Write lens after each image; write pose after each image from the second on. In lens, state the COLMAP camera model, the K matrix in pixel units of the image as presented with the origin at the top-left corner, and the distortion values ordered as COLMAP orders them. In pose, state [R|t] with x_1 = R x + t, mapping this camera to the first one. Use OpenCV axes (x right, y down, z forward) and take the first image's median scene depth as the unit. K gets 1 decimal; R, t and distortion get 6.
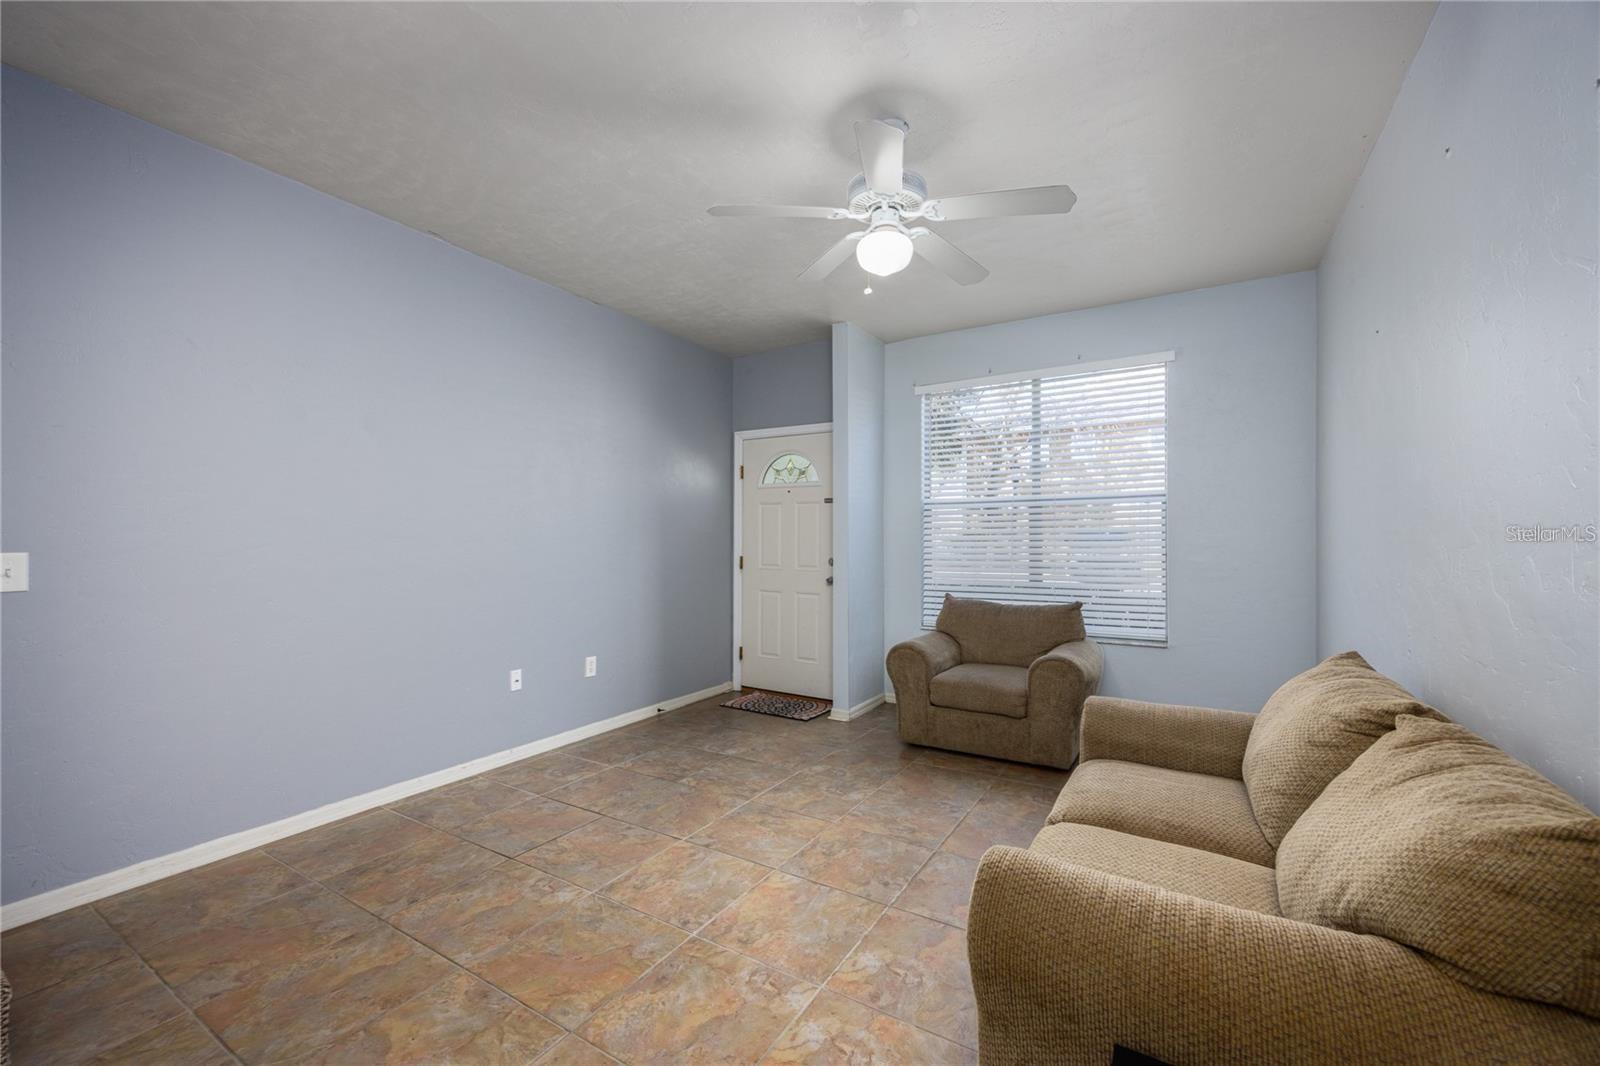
lens RADIAL K [[649.0, 0, 800.4], [0, 649.0, 531.0], [0, 0, 1]] dist [0.003840, -0.000842]
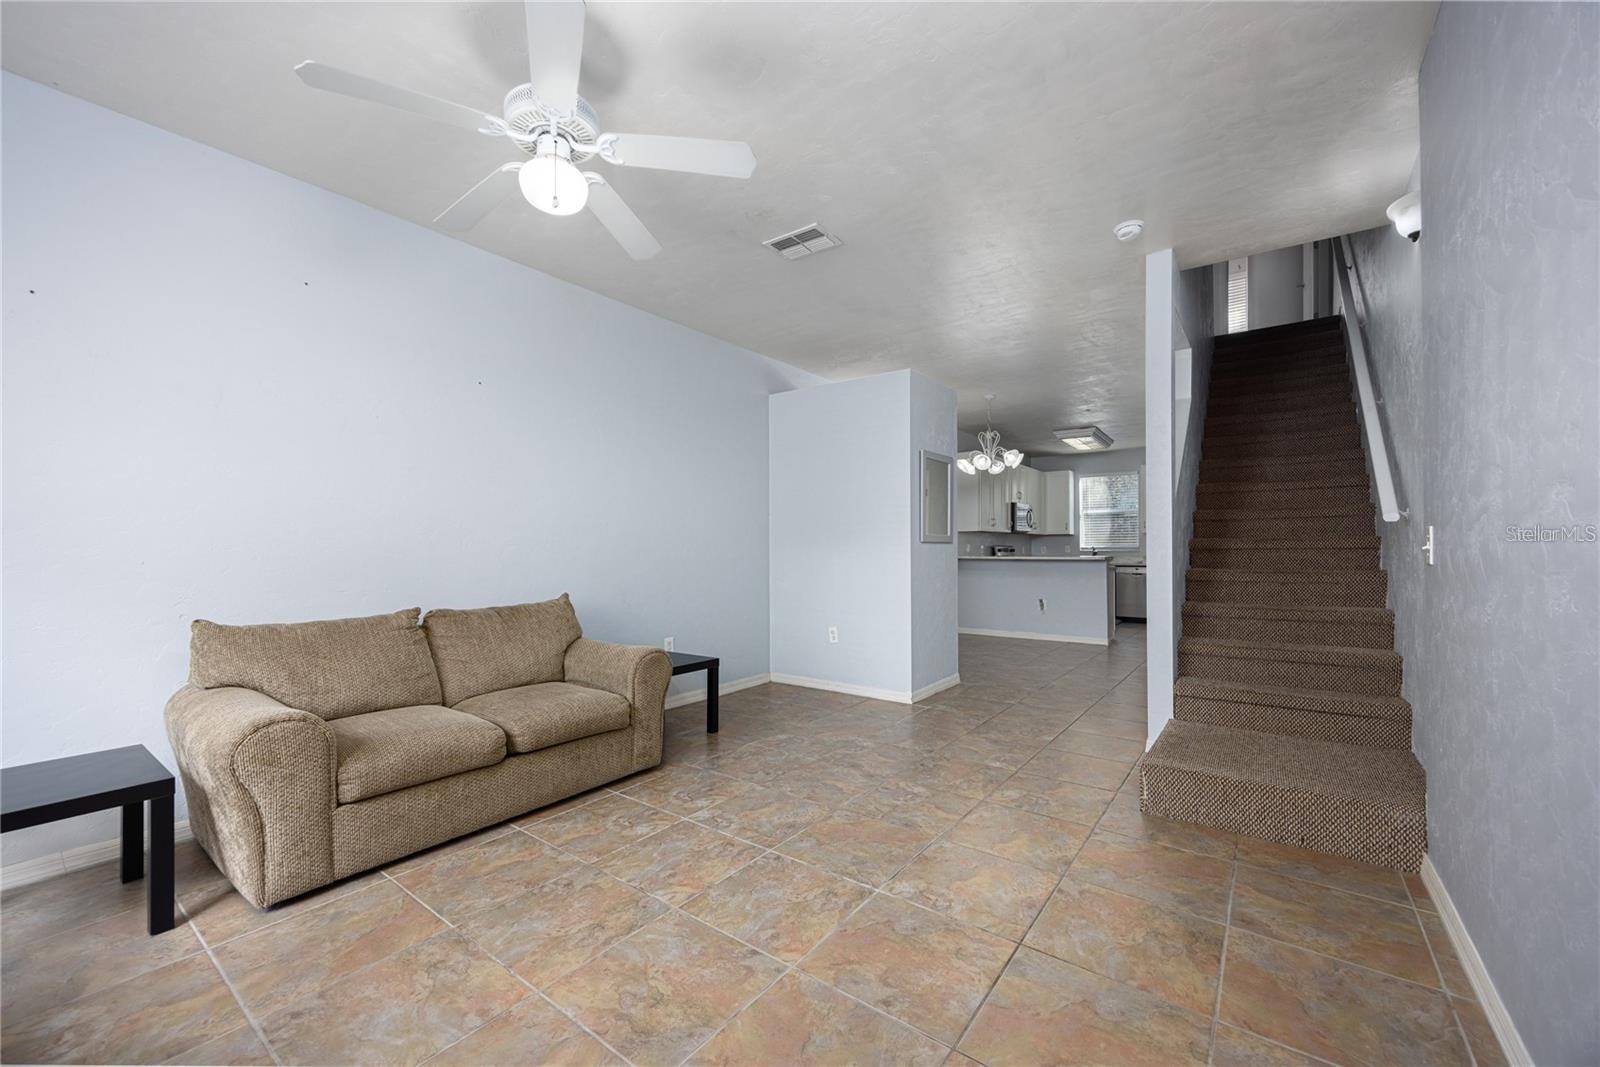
lens RADIAL K [[623.5, 0, 807.2], [0, 623.5, 545.8], [0, 0, 1]] dist [0.000861, 0.000168]
pose [[-0.996572, 0.005712, 0.082531, -0.184343], [0.004126, 0.999804, -0.019373, 0.046928], [-0.082625, -0.018966, -0.996400, 1.197146]]
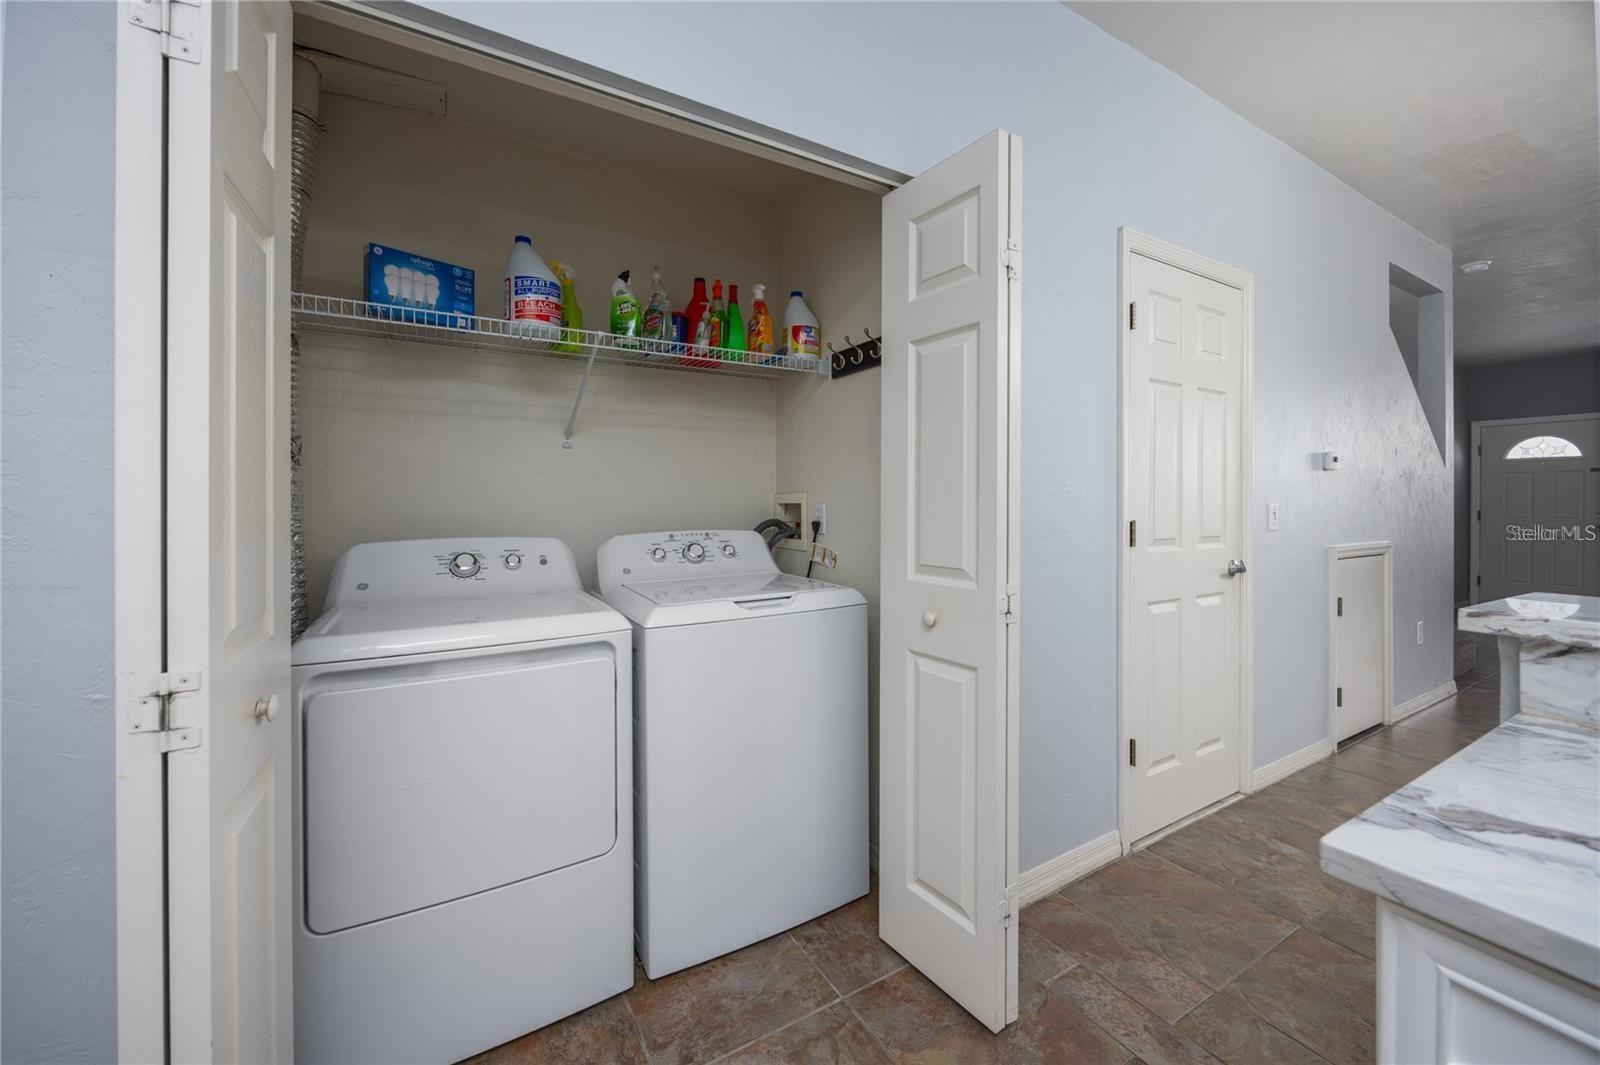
lens RADIAL K [[623.5, 0, 786.7], [0, 623.5, 496.3], [0, 0, 1]] dist [0.000861, 0.000168]
pose [[0.883522, 0.000590, -0.468389, -1.128815], [0.003284, 0.999967, 0.007454, -0.010223], [0.468377, -0.008124, 0.883491, -1.281831]]
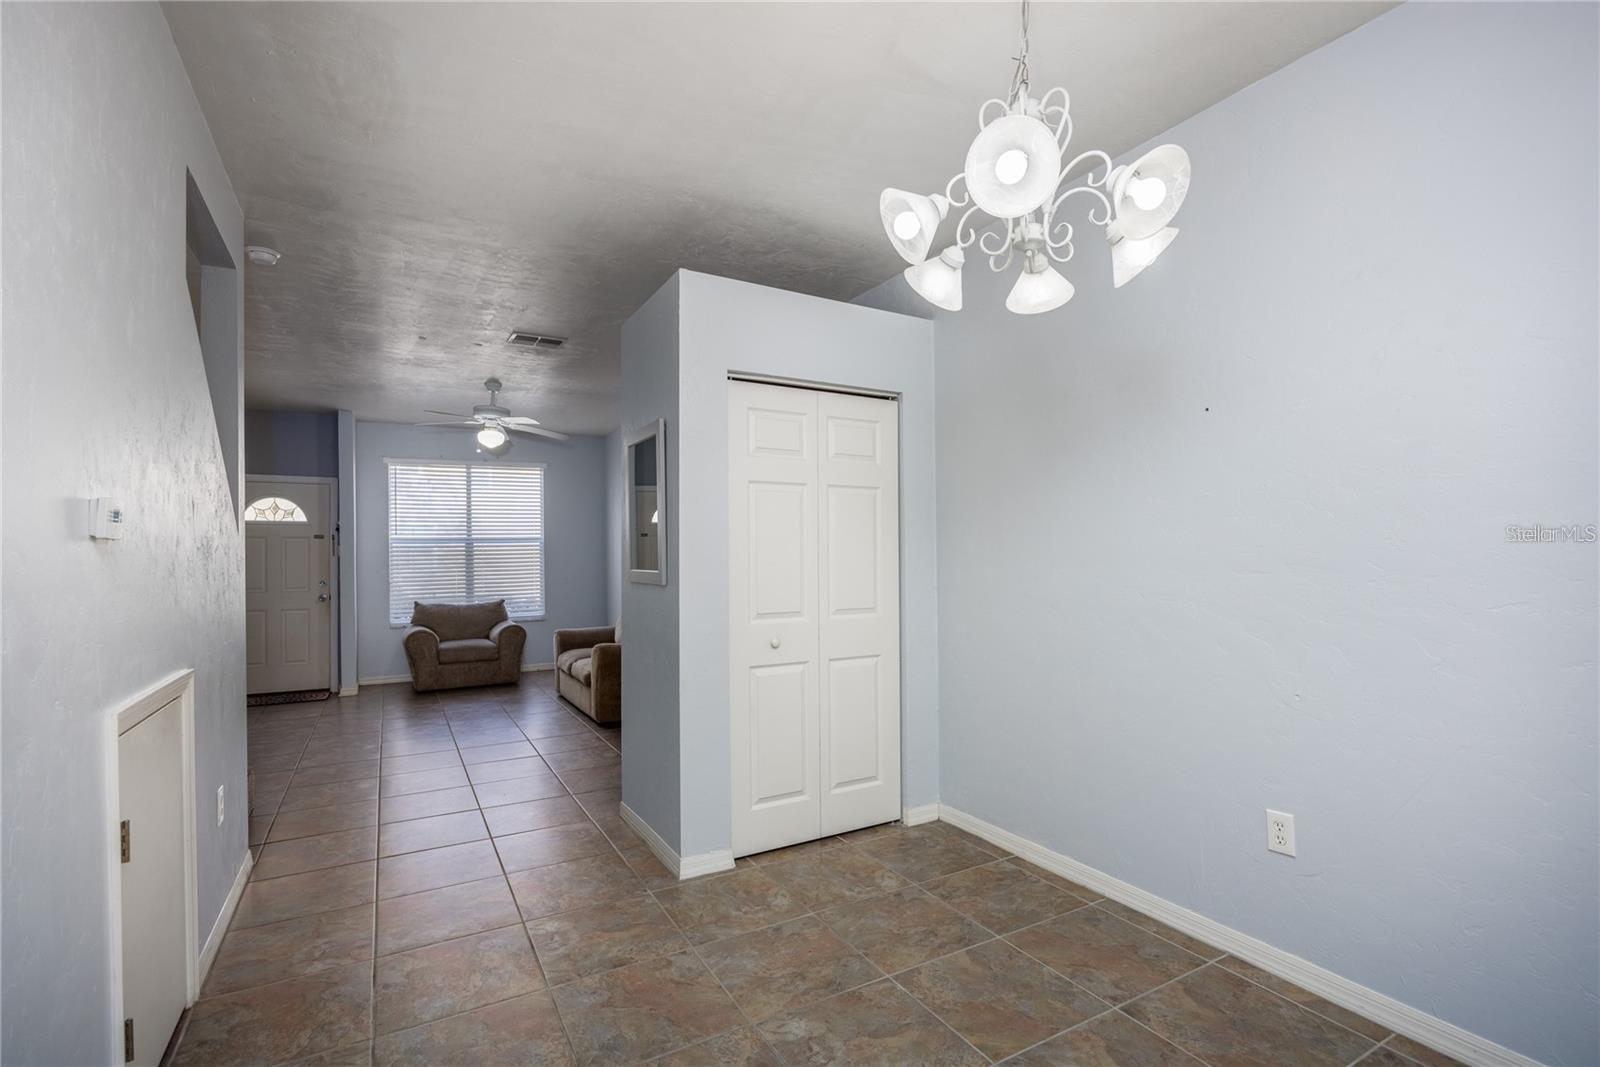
lens RADIAL K [[750.4, 0, 817.7], [0, 750.4, 552.9], [0, 0, 1]] dist [-0.022173, 0.000079]
pose [[0.476605, -0.003233, 0.879112, -1.059478], [-0.001408, 0.999989, 0.004441, -0.030660], [-0.879117, -0.003355, 0.476595, -0.801672]]
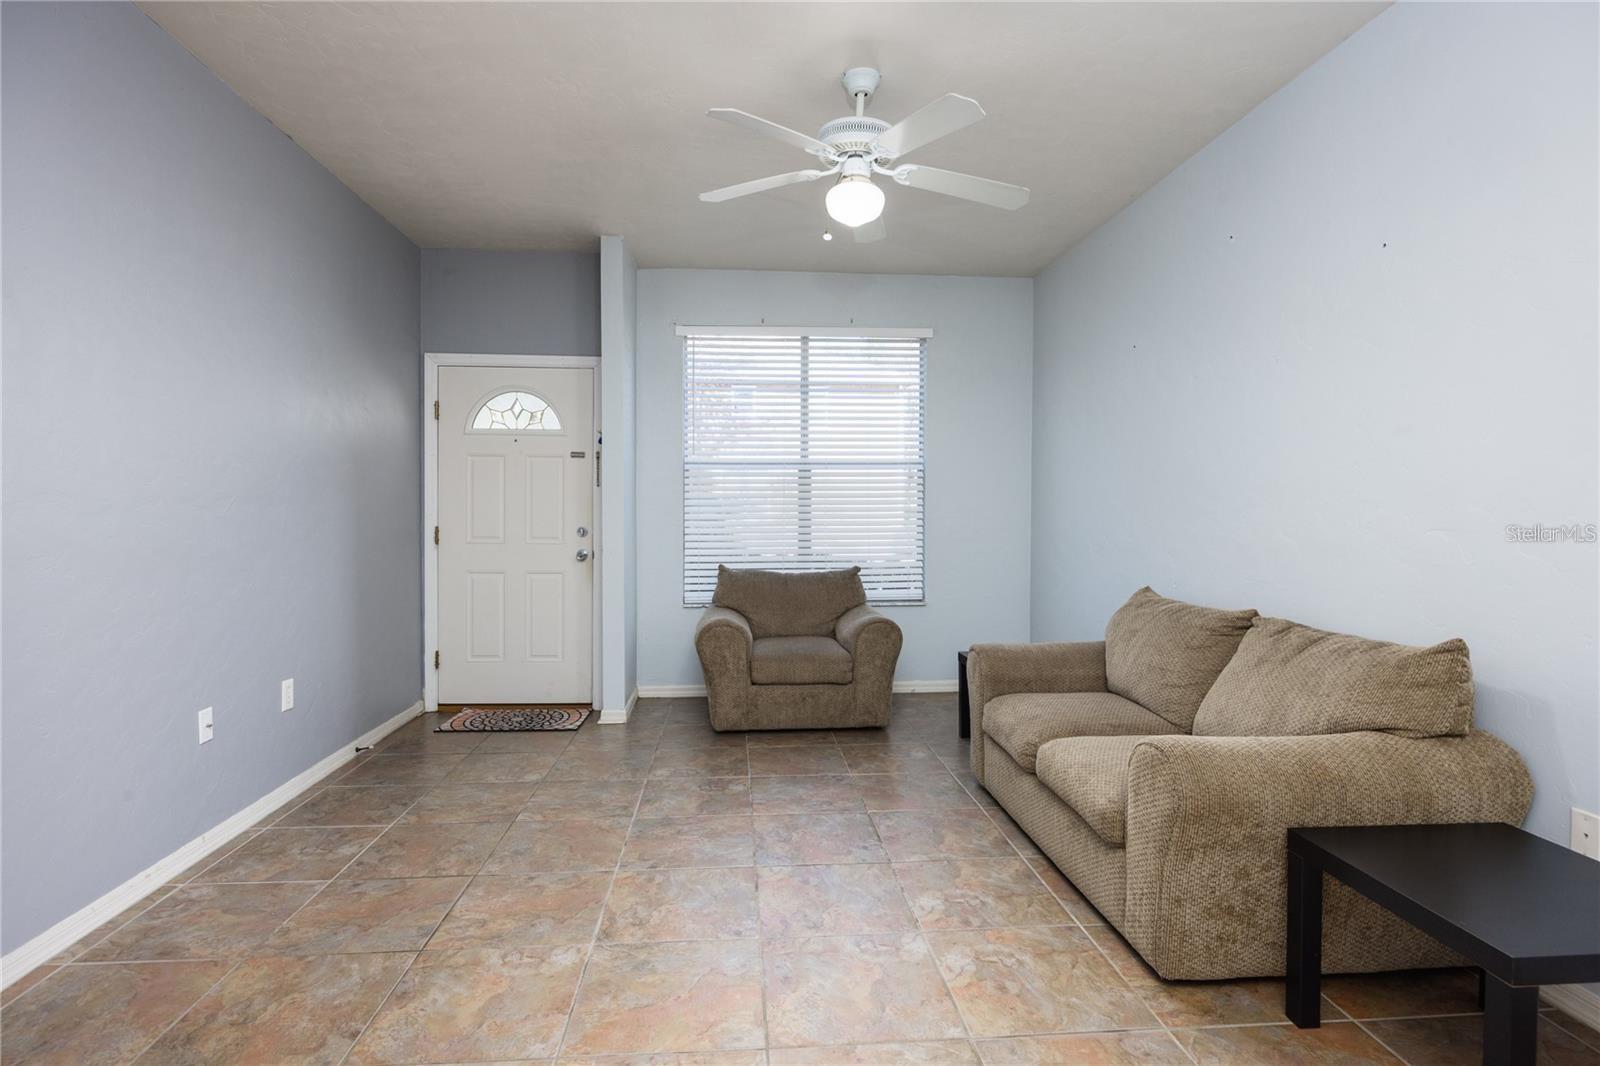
lens RADIAL K [[814.9, 0, 794.4], [0, 814.9, 522.0], [0, 0, 1]] dist [-0.009652, -0.002035]
pose [[0.810101, -0.007761, 0.586239, -0.435185], [-0.009407, 0.999612, 0.026232, 0.008540], [-0.586214, -0.026766, 0.809714, 0.043725]]
